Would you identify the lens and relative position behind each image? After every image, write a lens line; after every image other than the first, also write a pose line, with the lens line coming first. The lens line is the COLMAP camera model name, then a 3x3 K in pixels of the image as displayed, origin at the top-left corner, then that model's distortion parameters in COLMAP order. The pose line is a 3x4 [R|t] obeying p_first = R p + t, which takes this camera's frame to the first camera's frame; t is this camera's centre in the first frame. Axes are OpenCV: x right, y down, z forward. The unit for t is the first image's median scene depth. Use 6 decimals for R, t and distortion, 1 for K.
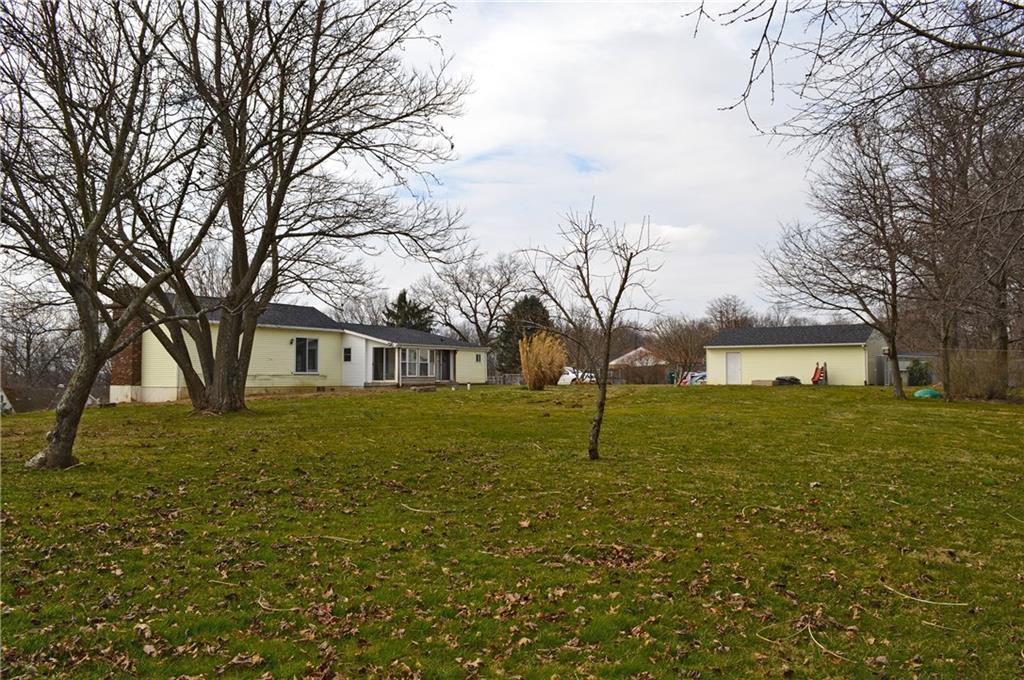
lens RADIAL K [[827.1, 0, 511.1], [0, 827.1, 337.5], [0, 0, 1]] dist [-0.068413, -0.006924]
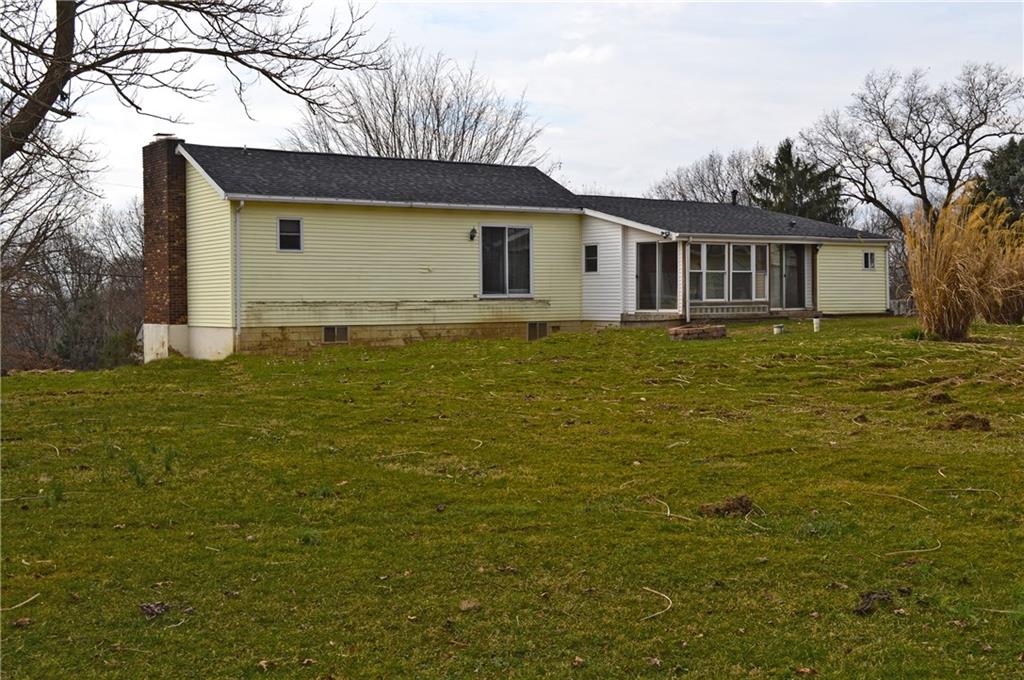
lens RADIAL K [[1314.0, 0, 514.0], [0, 1314.0, 342.7], [0, 0, 1]] dist [-0.051786, 0.000000]
pose [[0.932946, 0.005714, -0.359972, 0.044148], [0.025240, 0.996376, 0.081230, 0.005612], [0.359131, -0.084868, 0.929420, 0.228675]]
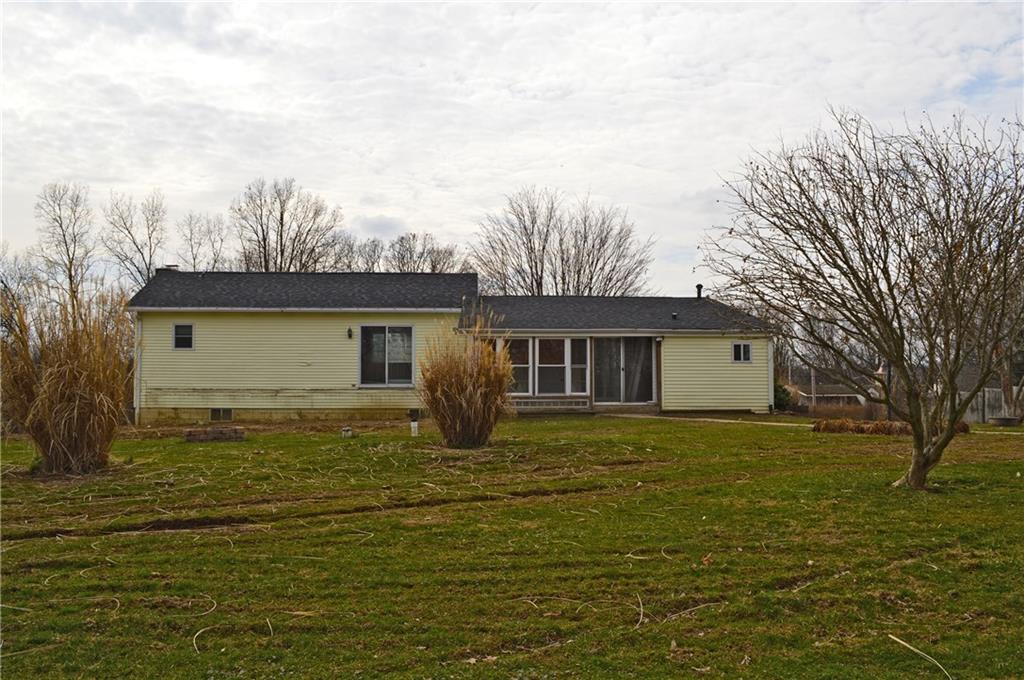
lens RADIAL K [[827.1, 0, 511.9], [0, 827.1, 342.7], [0, 0, 1]] dist [-0.068413, -0.006924]
pose [[0.591433, -0.027342, -0.805891, 0.259872], [0.039555, 0.999206, -0.004873, 0.017394], [0.805384, -0.028995, 0.592044, 0.670404]]
